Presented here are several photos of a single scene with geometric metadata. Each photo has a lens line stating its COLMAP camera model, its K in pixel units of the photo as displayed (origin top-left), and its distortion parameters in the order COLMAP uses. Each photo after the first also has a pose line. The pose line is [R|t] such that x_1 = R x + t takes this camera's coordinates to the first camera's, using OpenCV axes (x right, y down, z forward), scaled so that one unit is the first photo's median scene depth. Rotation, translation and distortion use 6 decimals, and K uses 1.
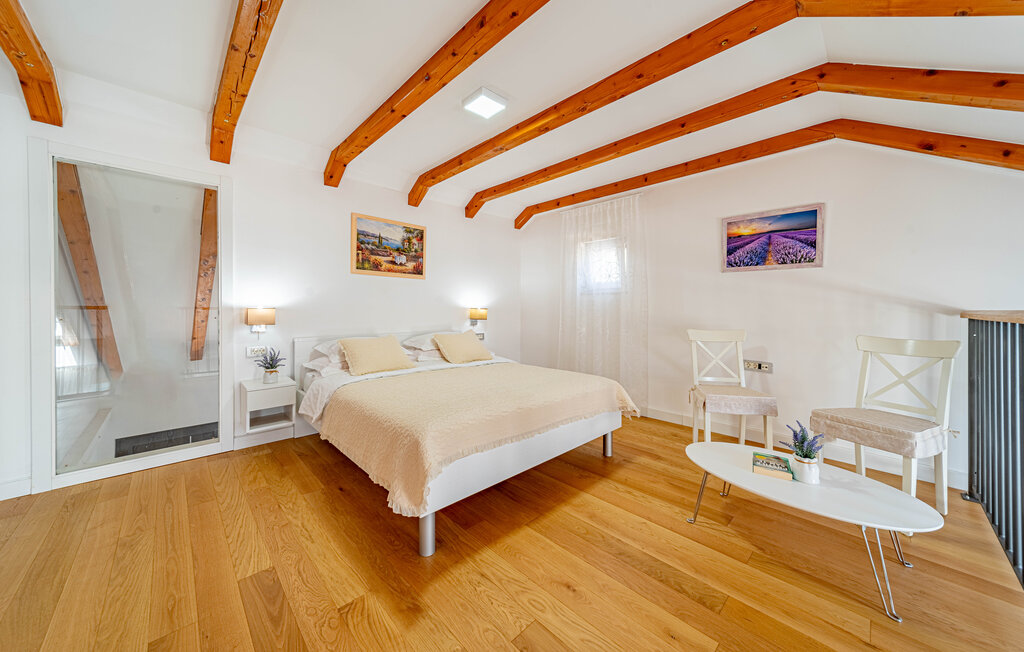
lens RADIAL K [[351.5, 0, 508.1], [0, 351.5, 310.5], [0, 0, 1]] dist [0.004948, -0.000090]
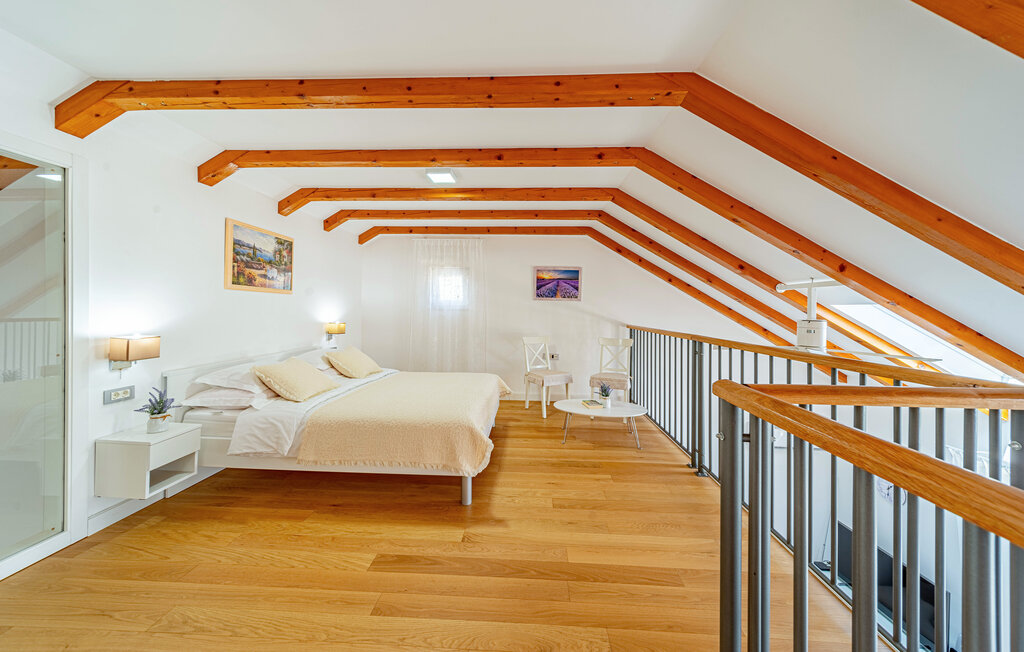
lens RADIAL K [[351.5, 0, 508.1], [0, 351.5, 310.5], [0, 0, 1]] dist [0.004948, -0.000090]
pose [[0.734772, 0.002086, 0.678311, -0.518863], [-0.004899, 0.999986, 0.002231, -0.058144], [-0.678297, -0.004963, 0.734771, -0.092377]]
